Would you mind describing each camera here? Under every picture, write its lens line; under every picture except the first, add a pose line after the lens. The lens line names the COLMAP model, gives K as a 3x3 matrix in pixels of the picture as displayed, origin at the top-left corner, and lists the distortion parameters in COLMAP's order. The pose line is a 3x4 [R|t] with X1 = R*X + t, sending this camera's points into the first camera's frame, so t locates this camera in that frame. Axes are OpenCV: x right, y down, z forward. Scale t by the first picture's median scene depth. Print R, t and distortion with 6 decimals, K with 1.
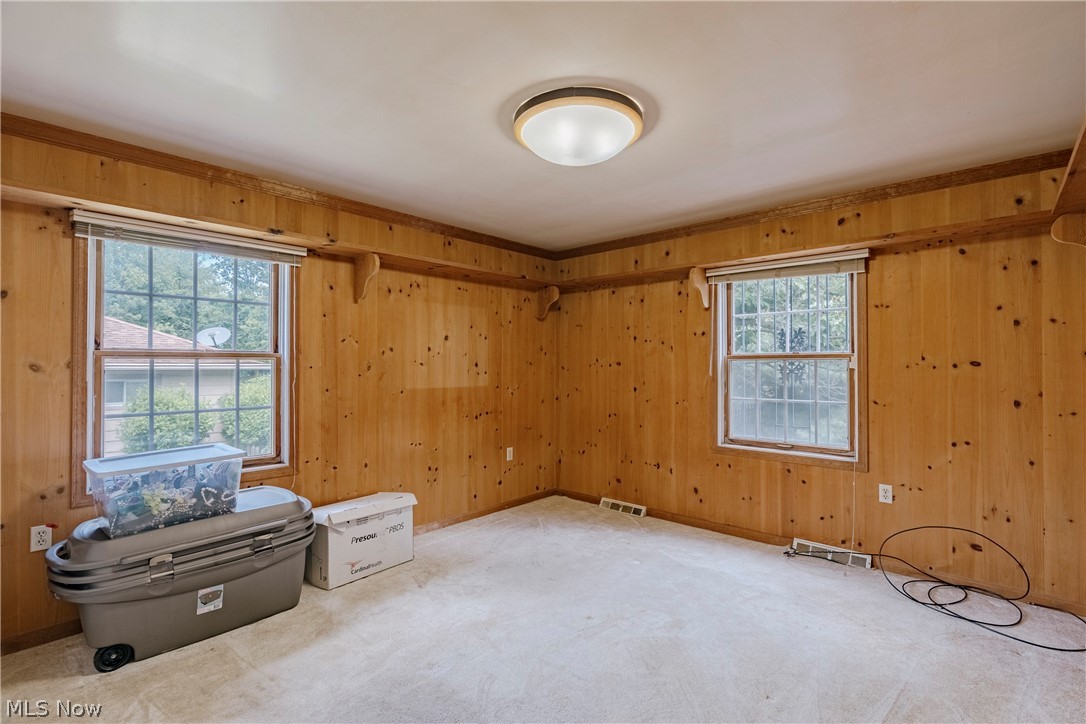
lens RADIAL K [[496.0, 0, 544.6], [0, 496.0, 360.2], [0, 0, 1]] dist [-0.011384, 0.000207]
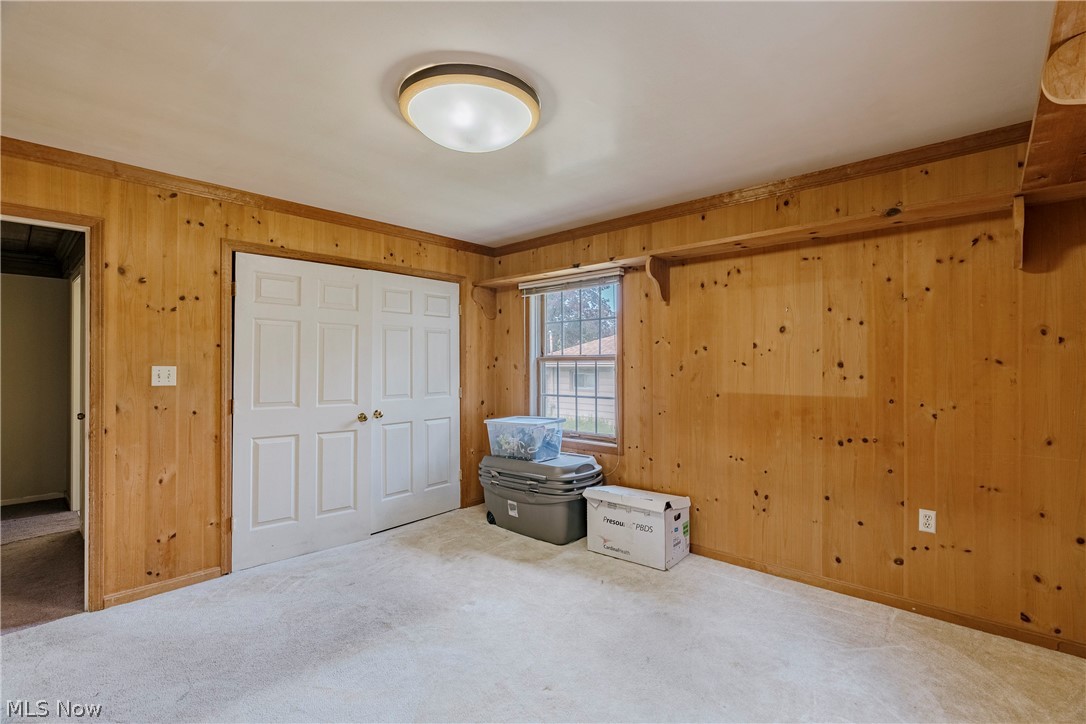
lens RADIAL K [[496.0, 0, 544.6], [0, 496.0, 360.2], [0, 0, 1]] dist [-0.011384, 0.000207]
pose [[0.004876, -0.005471, -0.999973, 0.593112], [0.014712, 0.999877, -0.005399, 0.000885], [0.999880, -0.014685, 0.004956, 0.671647]]
